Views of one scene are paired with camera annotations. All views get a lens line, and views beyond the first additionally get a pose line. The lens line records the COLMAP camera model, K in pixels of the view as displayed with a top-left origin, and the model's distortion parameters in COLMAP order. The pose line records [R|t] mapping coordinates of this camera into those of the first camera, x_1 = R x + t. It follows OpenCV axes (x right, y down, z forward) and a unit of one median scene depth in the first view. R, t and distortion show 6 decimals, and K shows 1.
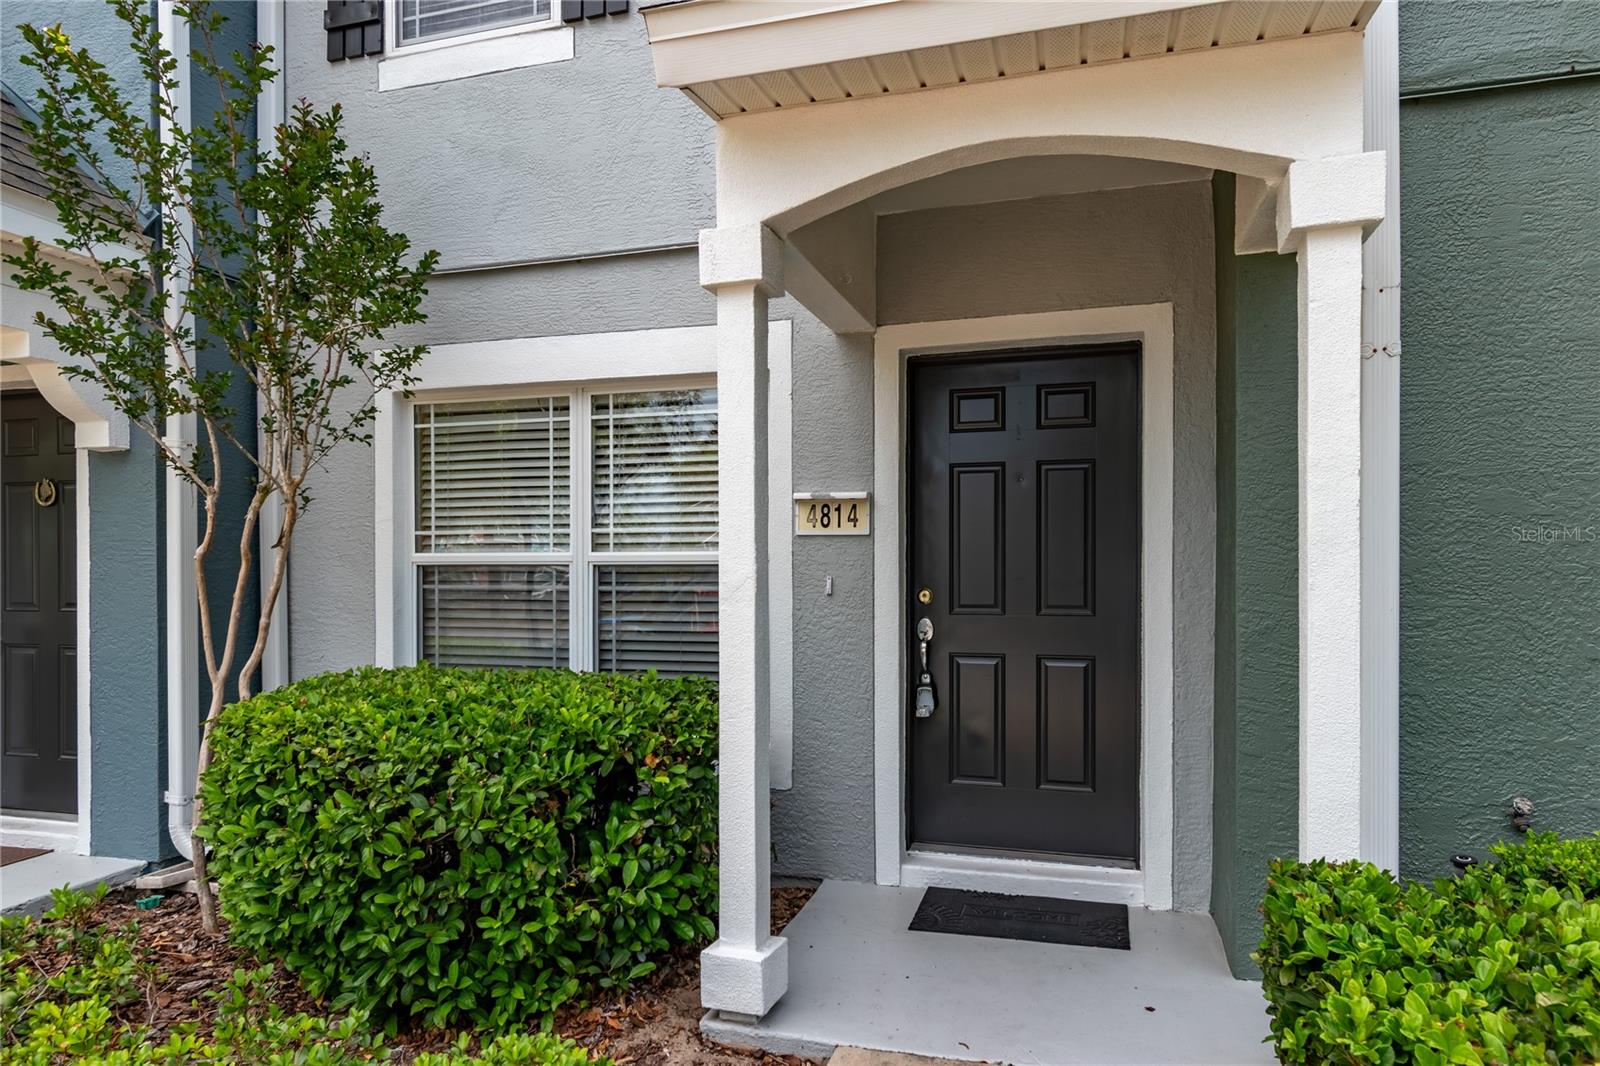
lens RADIAL K [[982.4, 0, 793.0], [0, 982.4, 569.3], [0, 0, 1]] dist [0.004776, 0.003221]
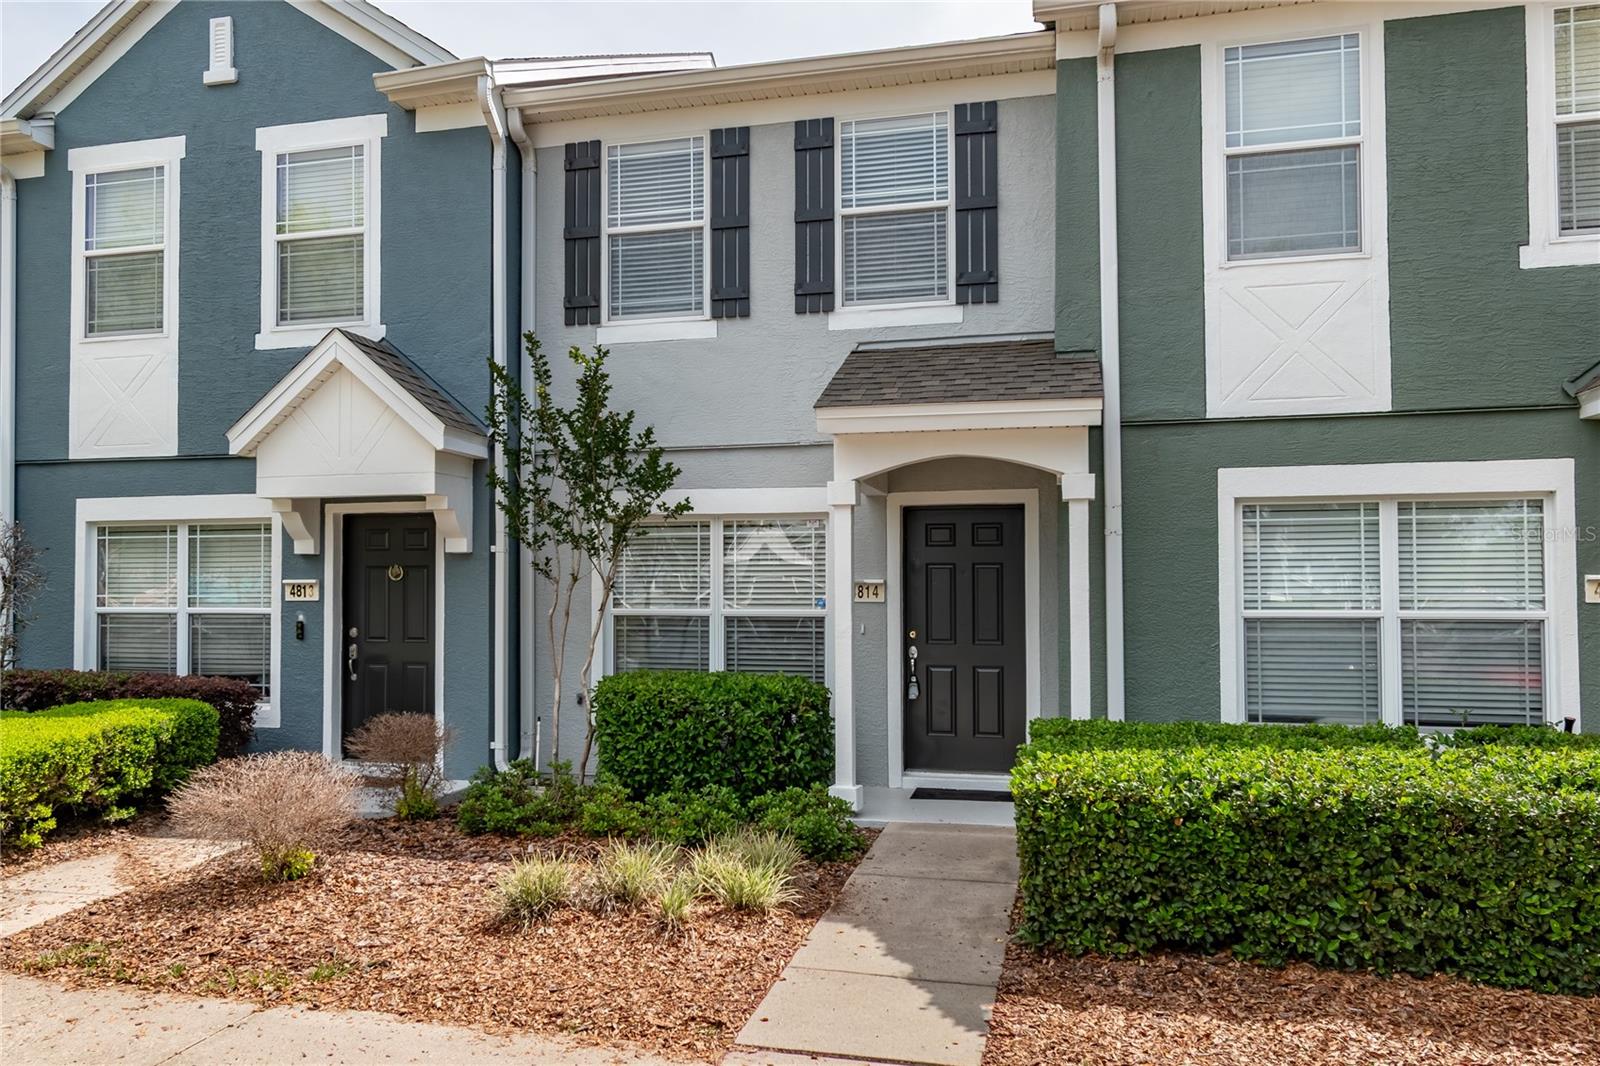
lens RADIAL K [[1246.4, 0, 704.2], [0, 1246.4, 532.7], [0, 0, 1]] dist [0.000334, -0.000179]
pose [[0.999868, 0.002632, 0.016054, -0.304503], [-0.001851, 0.998823, -0.048468, -0.050775], [-0.016163, 0.048431, 0.998696, -1.380940]]
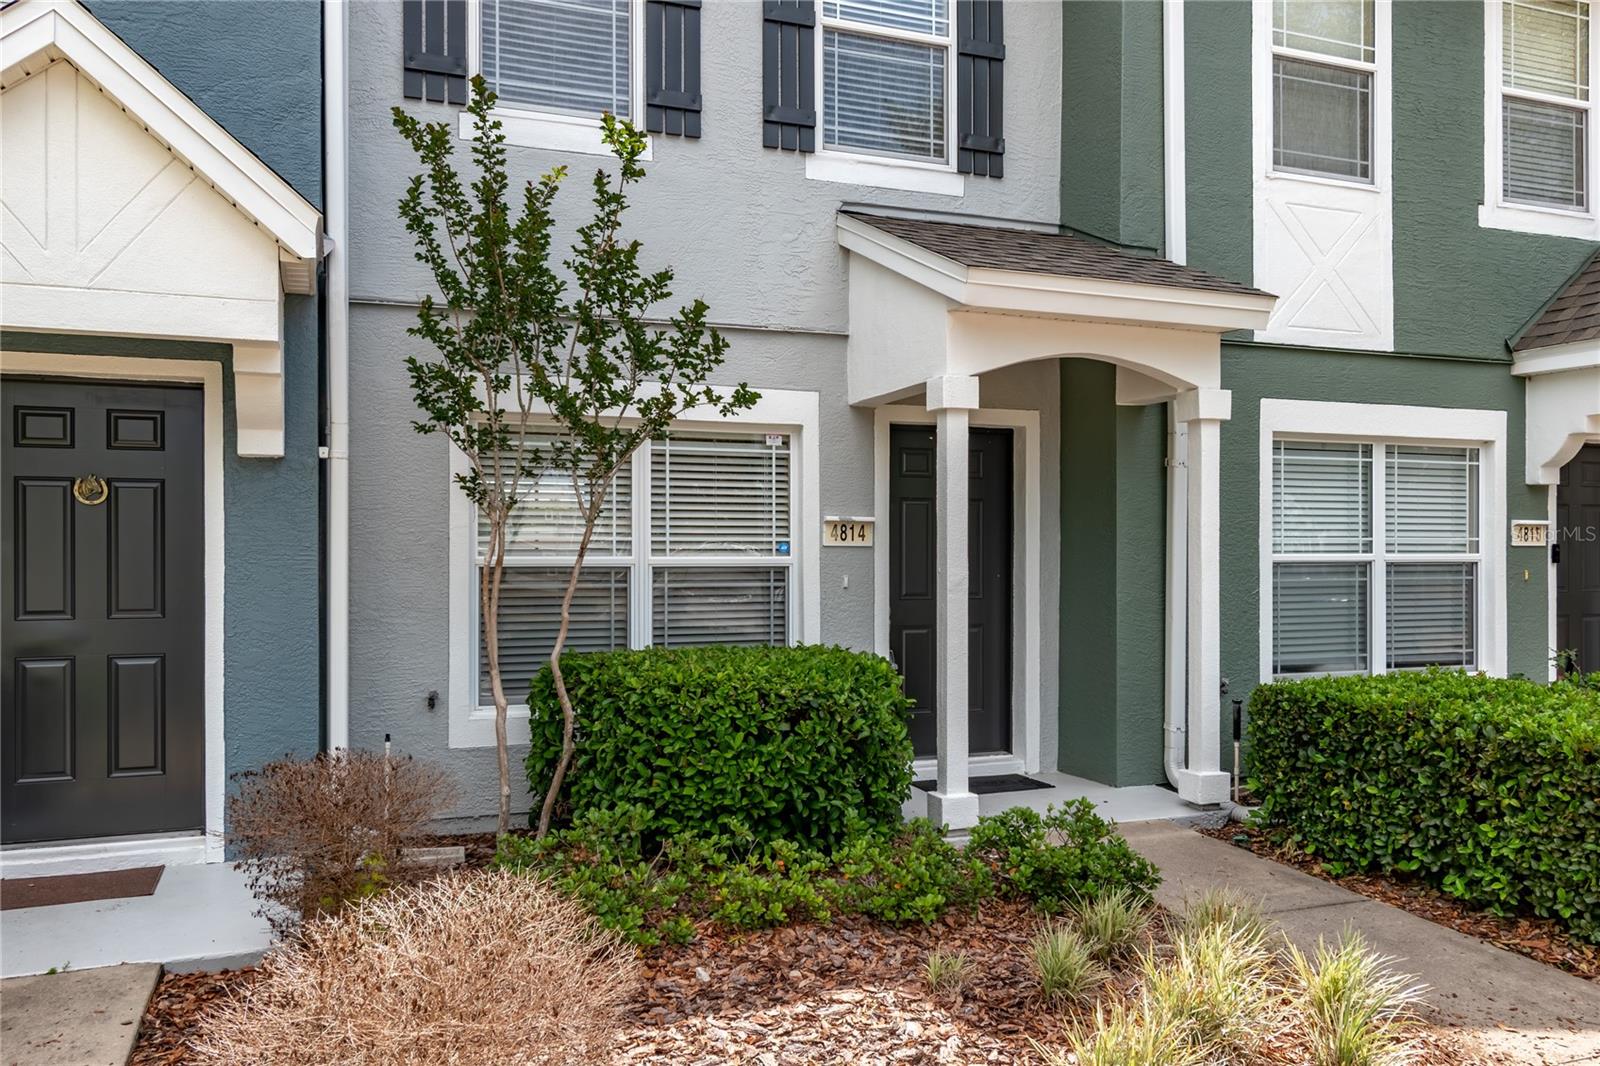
lens RADIAL K [[1216.8, 0, 796.7], [0, 1216.8, 541.8], [0, 0, 1]] dist [0.005536, 0.003410]
pose [[0.790690, 0.008699, 0.612154, -1.098417], [-0.001404, 0.999922, -0.012395, -0.018858], [-0.612215, 0.008941, 0.790641, -0.352140]]
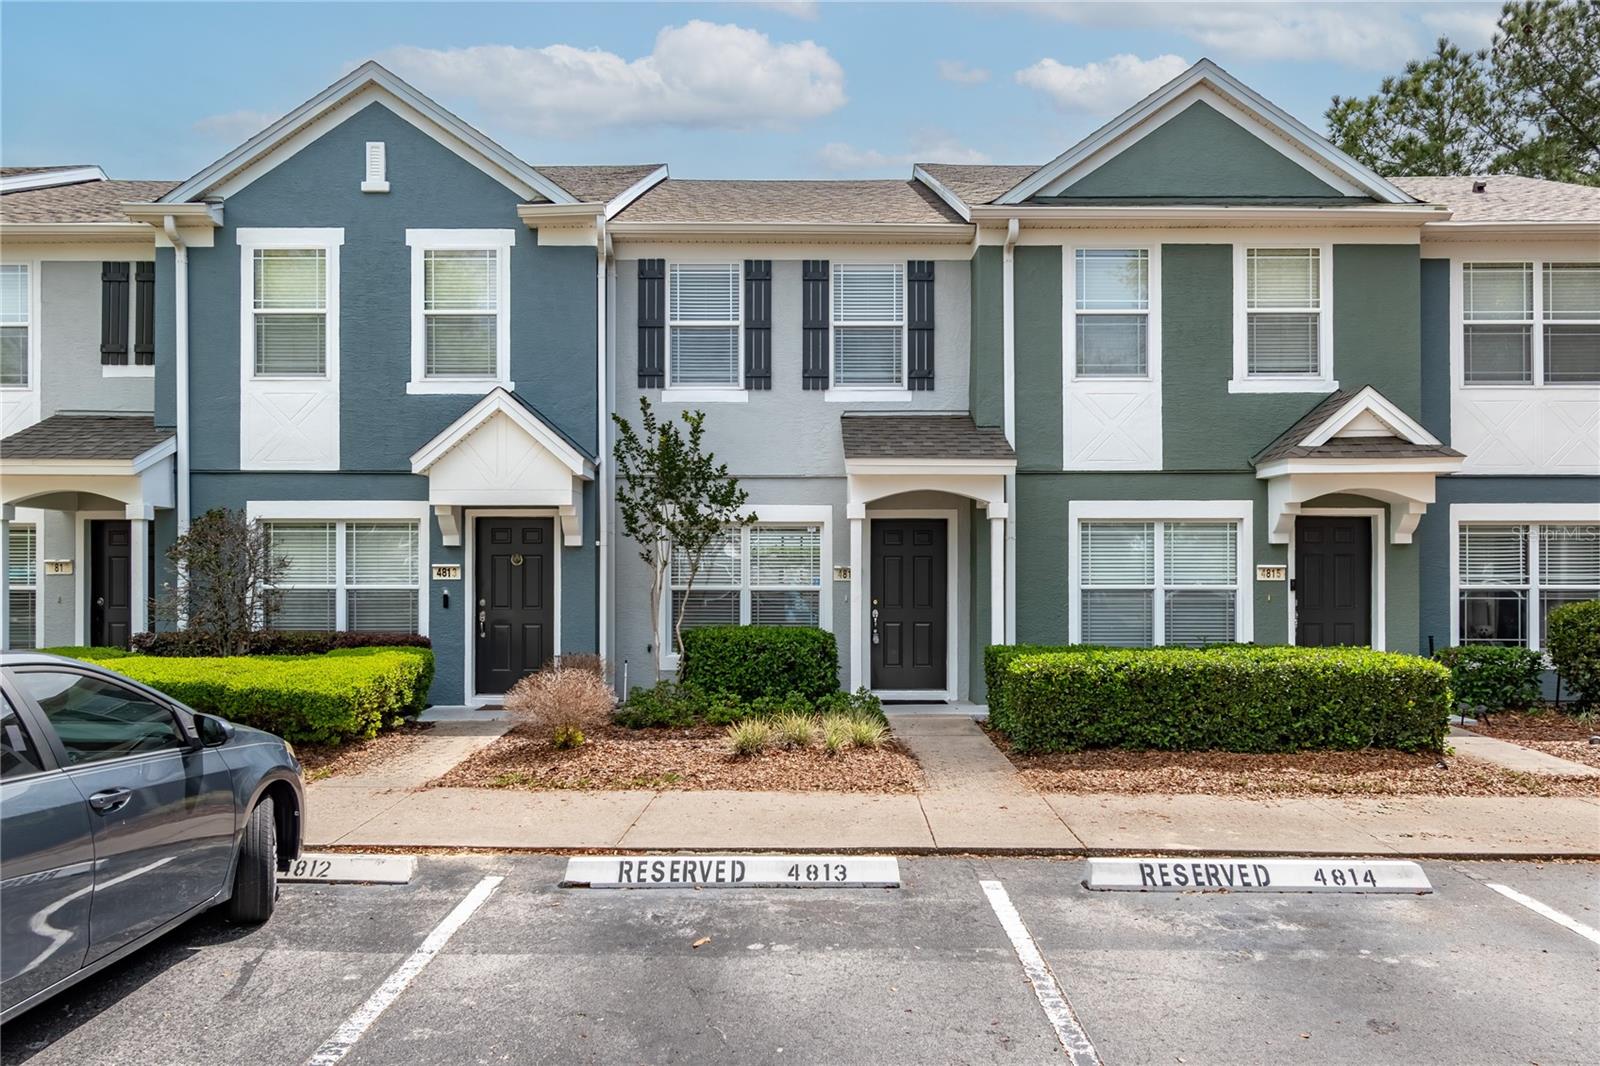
lens RADIAL K [[1155.9, 0, 796.6], [0, 1155.9, 549.8], [0, 0, 1]] dist [-0.007593, -0.002705]
pose [[0.958638, 0.012435, 0.284356, -1.065526], [-0.003212, 0.999454, -0.032878, -0.013808], [-0.284610, 0.030605, 0.958155, -2.205557]]
